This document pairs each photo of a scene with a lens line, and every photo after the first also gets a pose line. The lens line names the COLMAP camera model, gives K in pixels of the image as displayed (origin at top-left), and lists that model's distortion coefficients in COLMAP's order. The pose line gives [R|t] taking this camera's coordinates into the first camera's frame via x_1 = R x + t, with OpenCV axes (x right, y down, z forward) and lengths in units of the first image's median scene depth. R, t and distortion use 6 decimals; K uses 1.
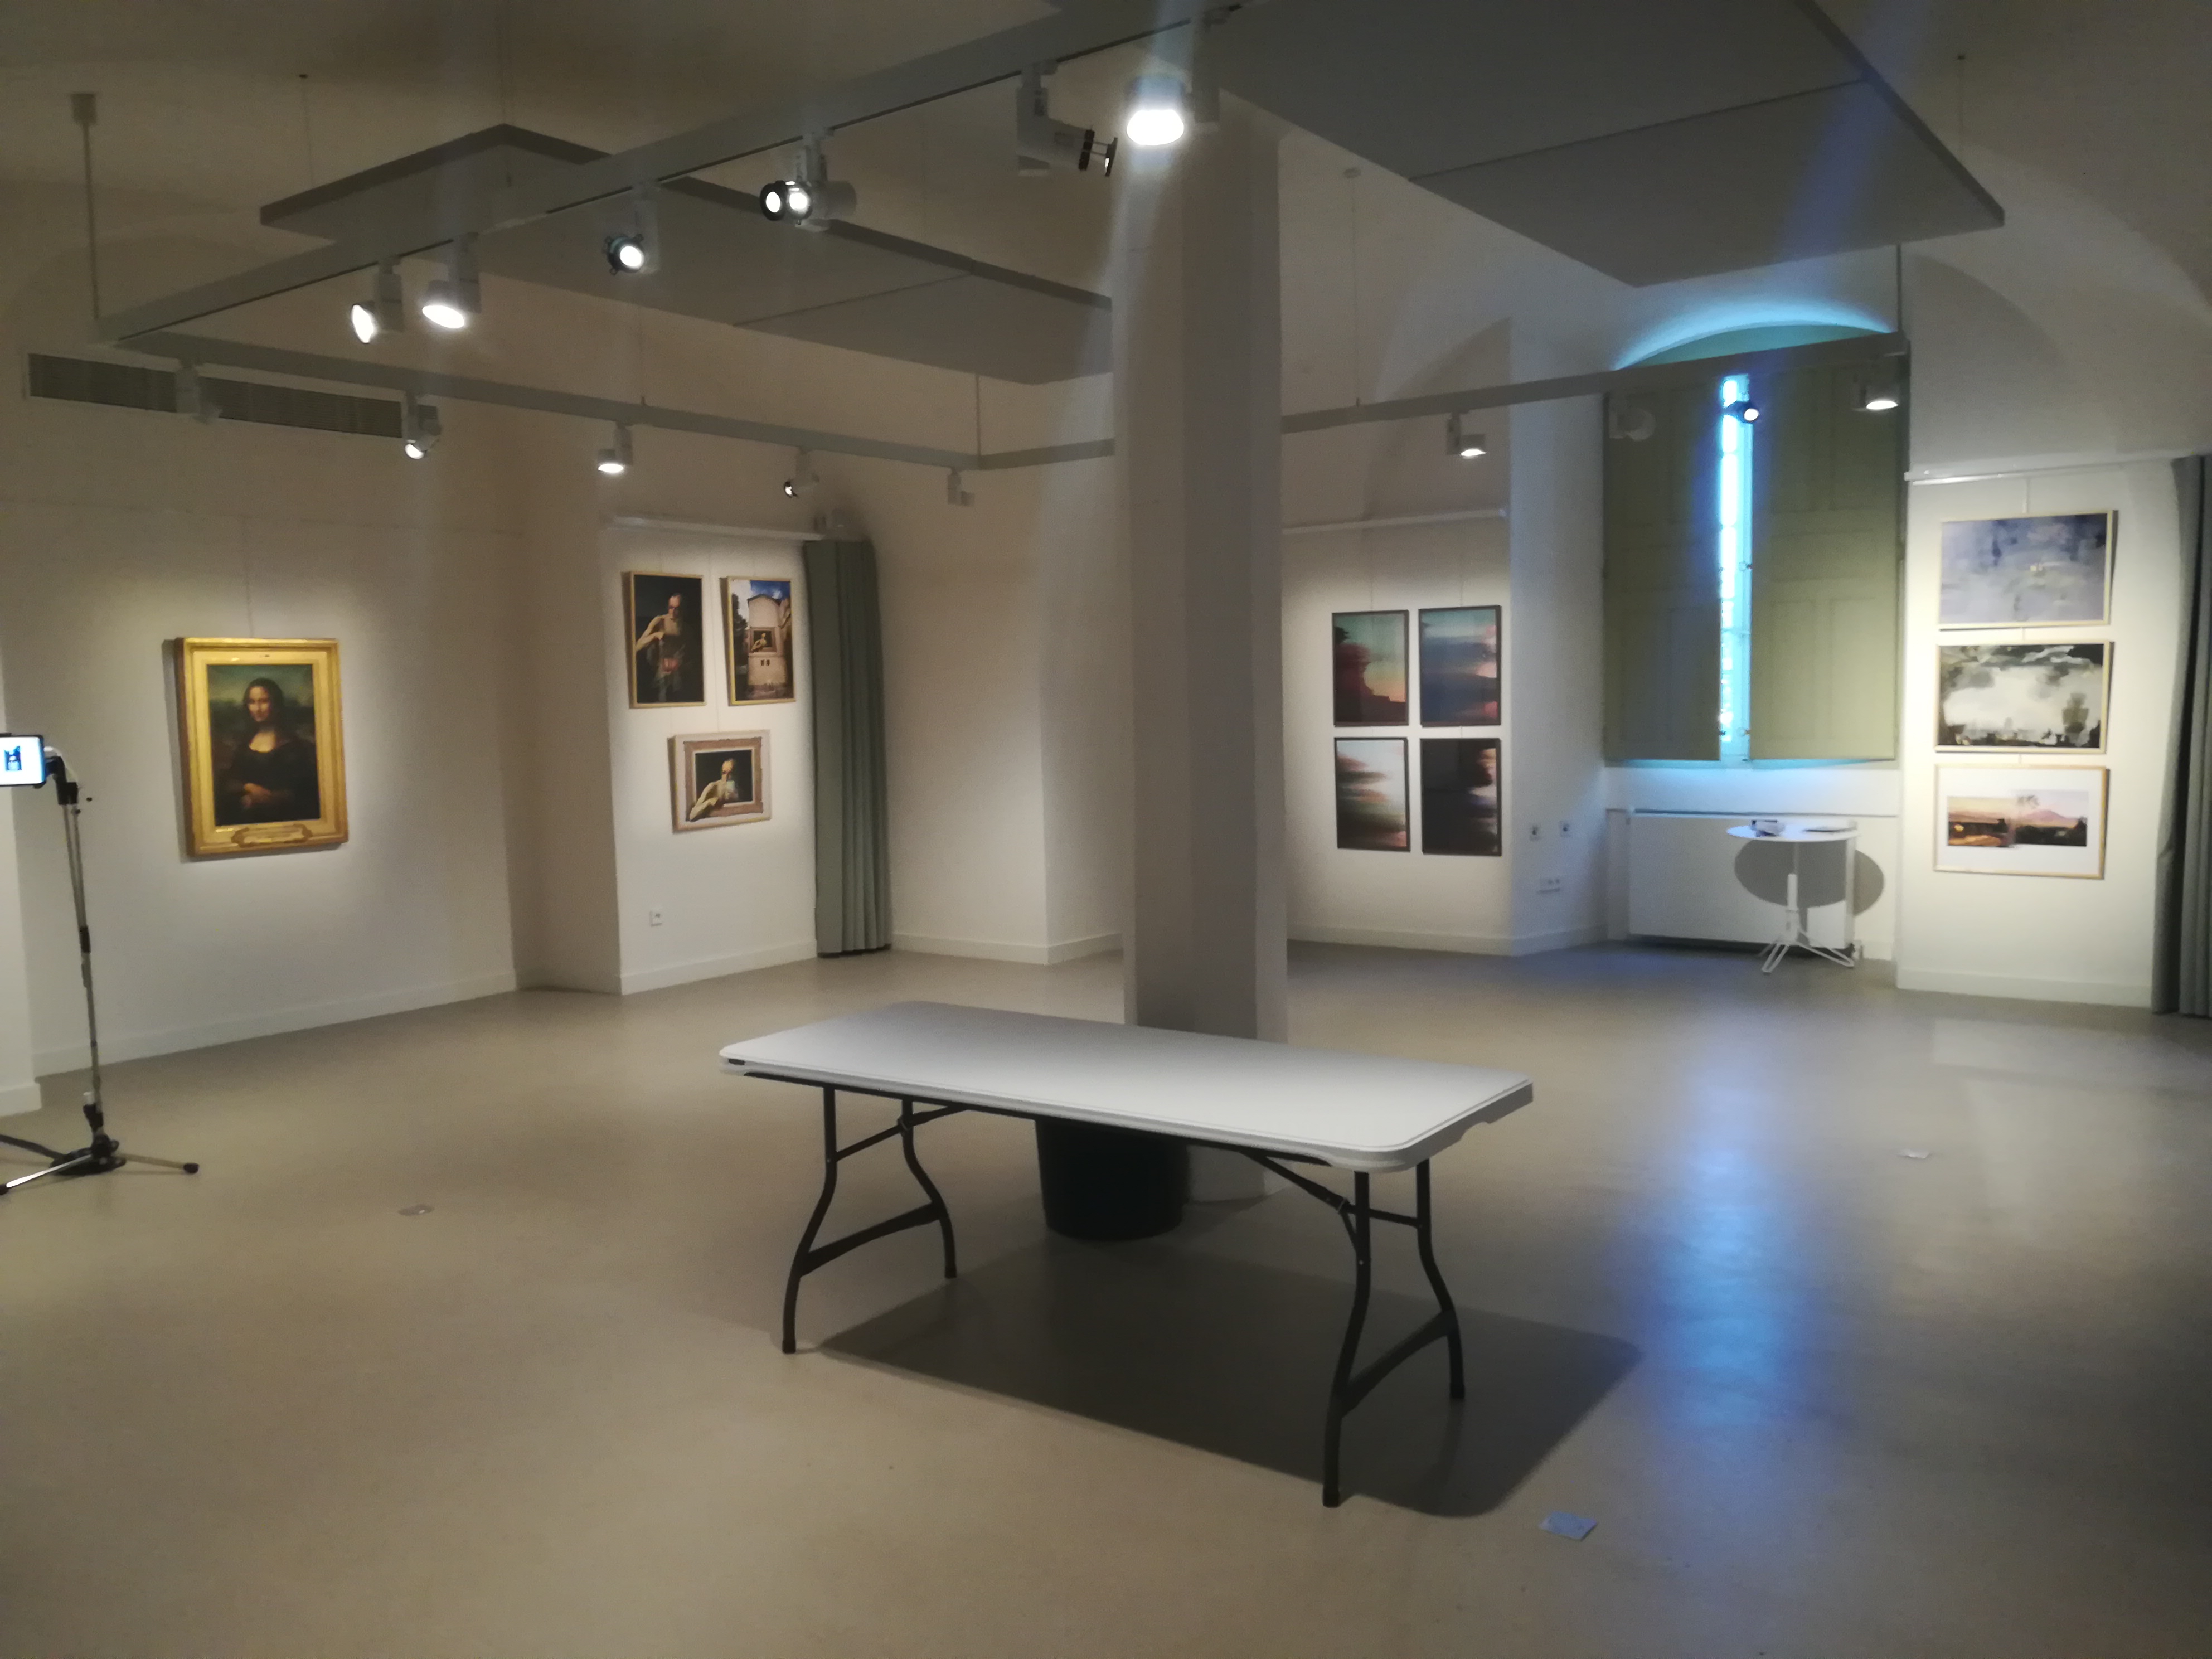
lens RADIAL K [[1744.9, 0, 1104.9], [0, 1744.9, 830.2], [0, 0, 1]] dist [0.108620, -0.001625]
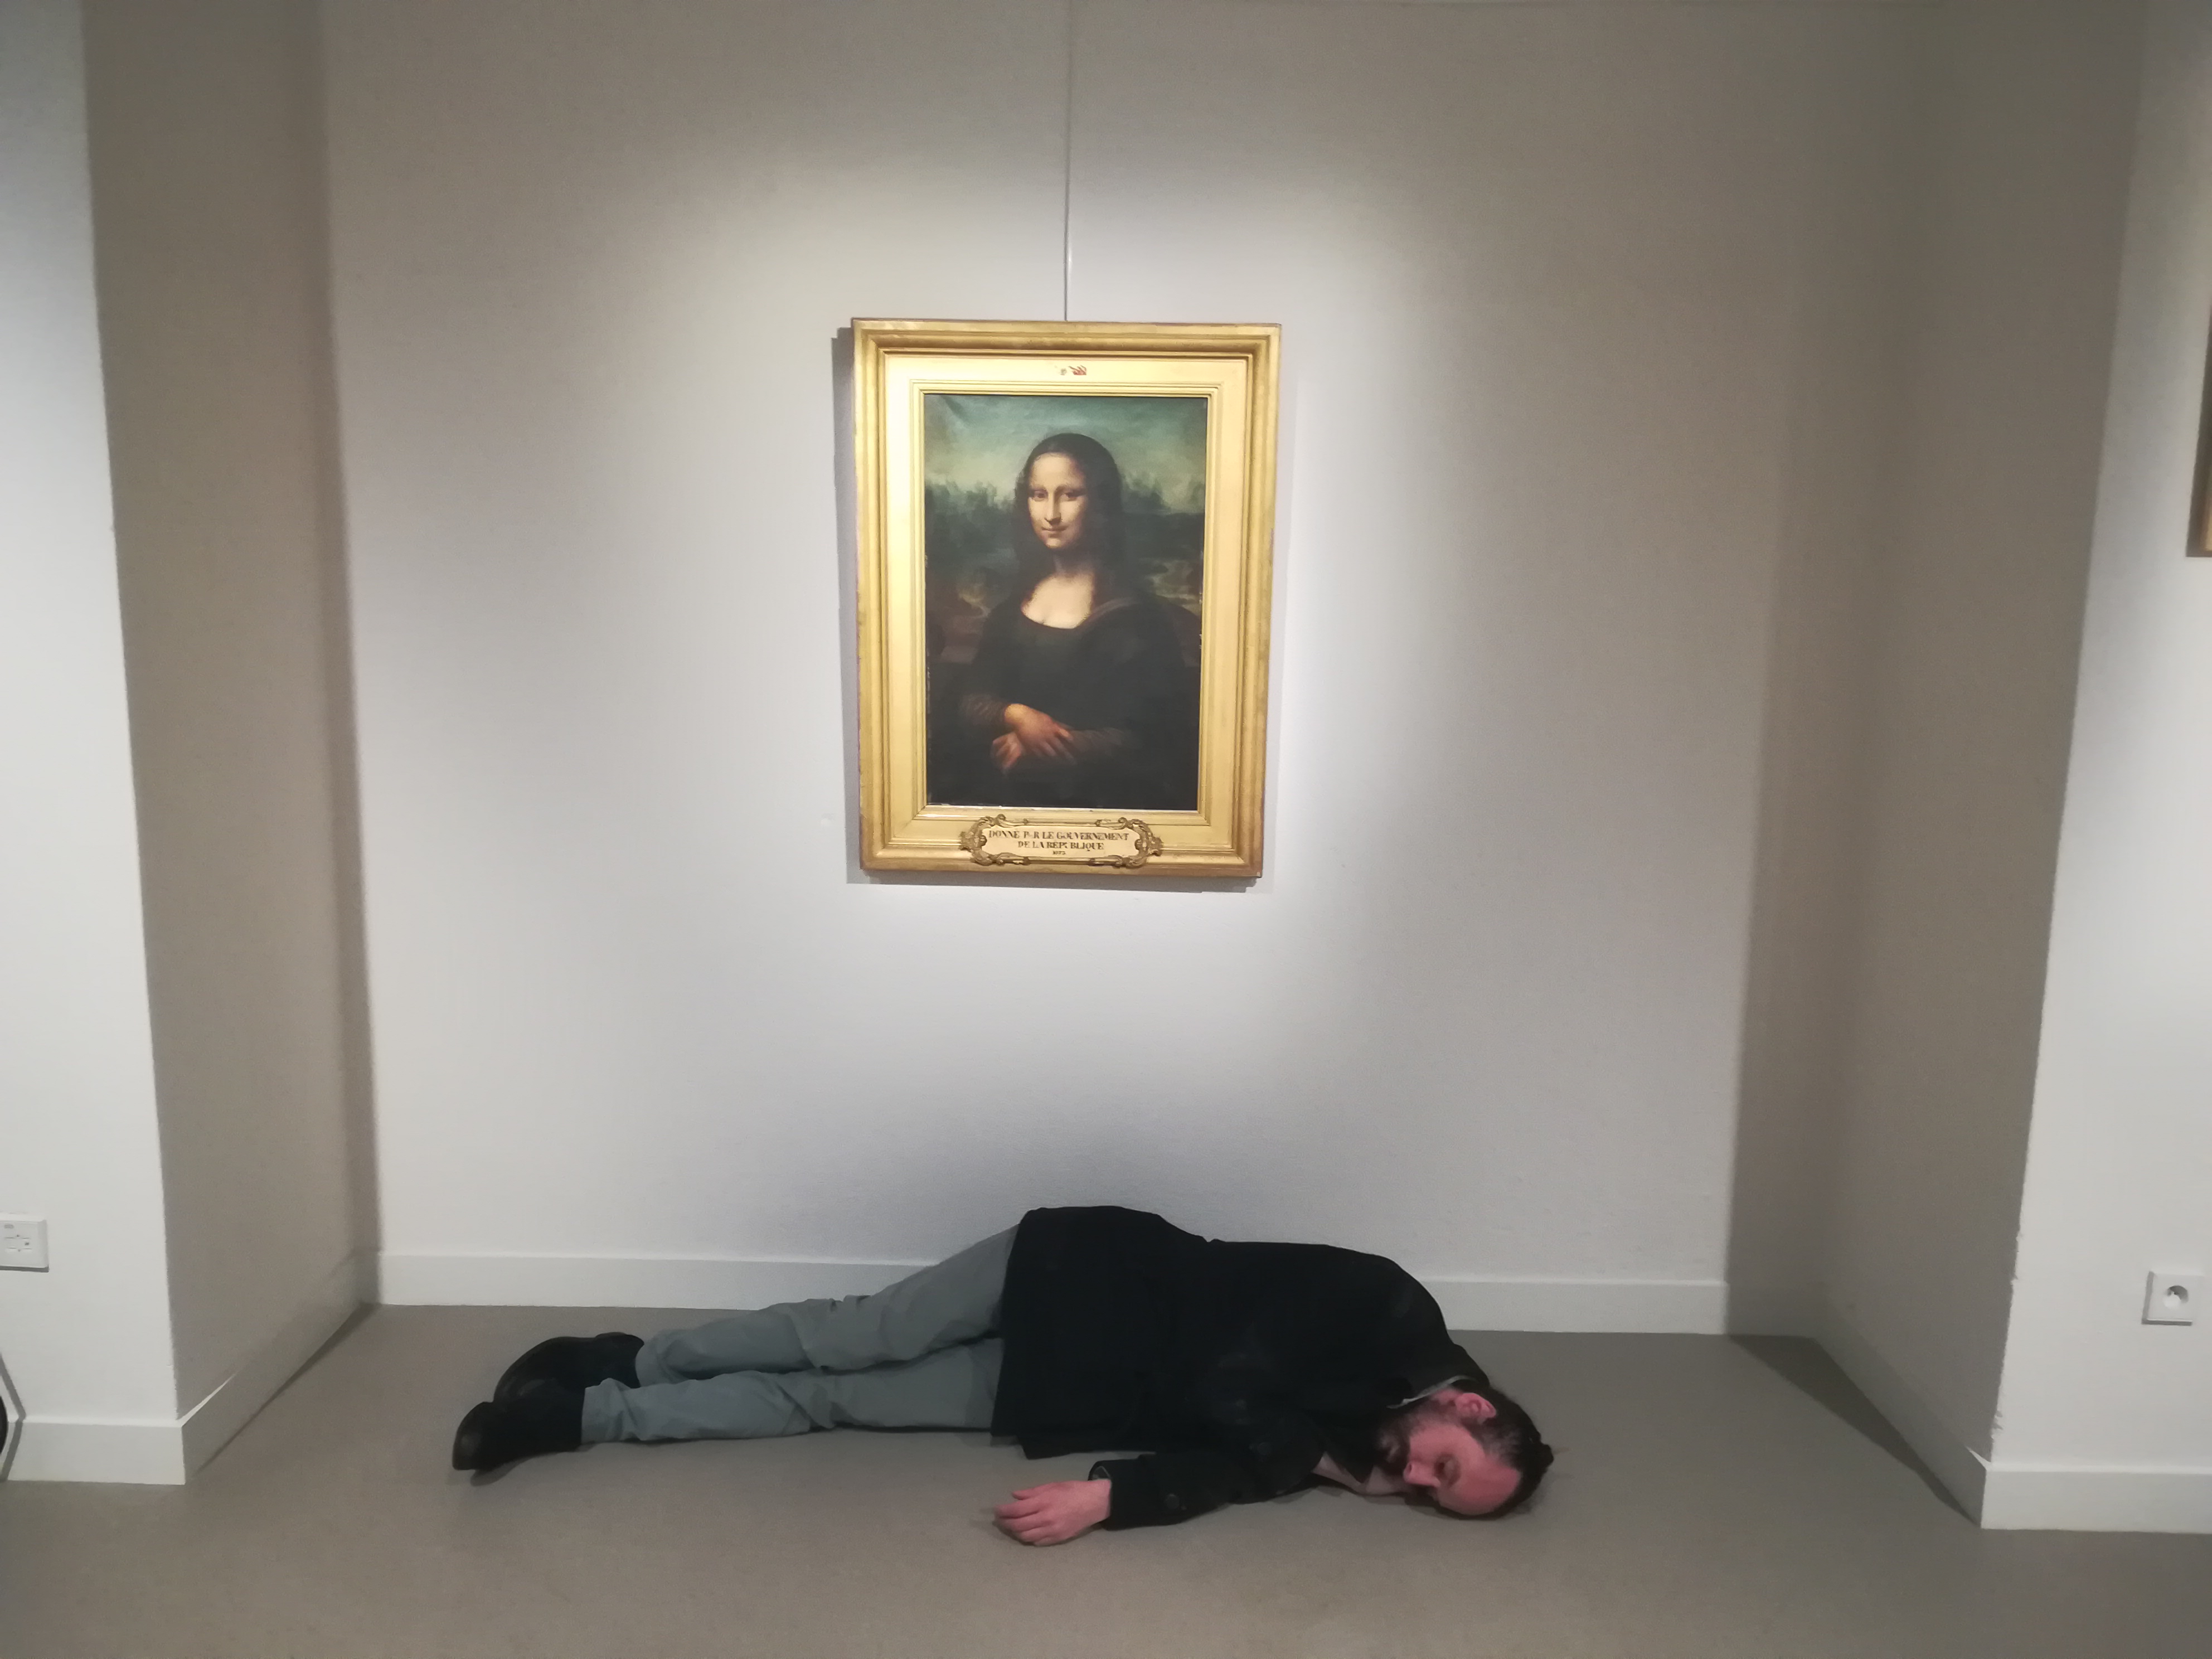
lens RADIAL K [[1744.9, 0, 1128.7], [0, 1744.9, 881.2], [0, 0, 1]] dist [0.108620, -0.001625]
pose [[0.557175, 0.179798, -0.810696, -0.142418], [-0.104327, 0.983699, 0.146465, -0.046900], [0.823815, 0.002971, 0.566850, 0.796439]]
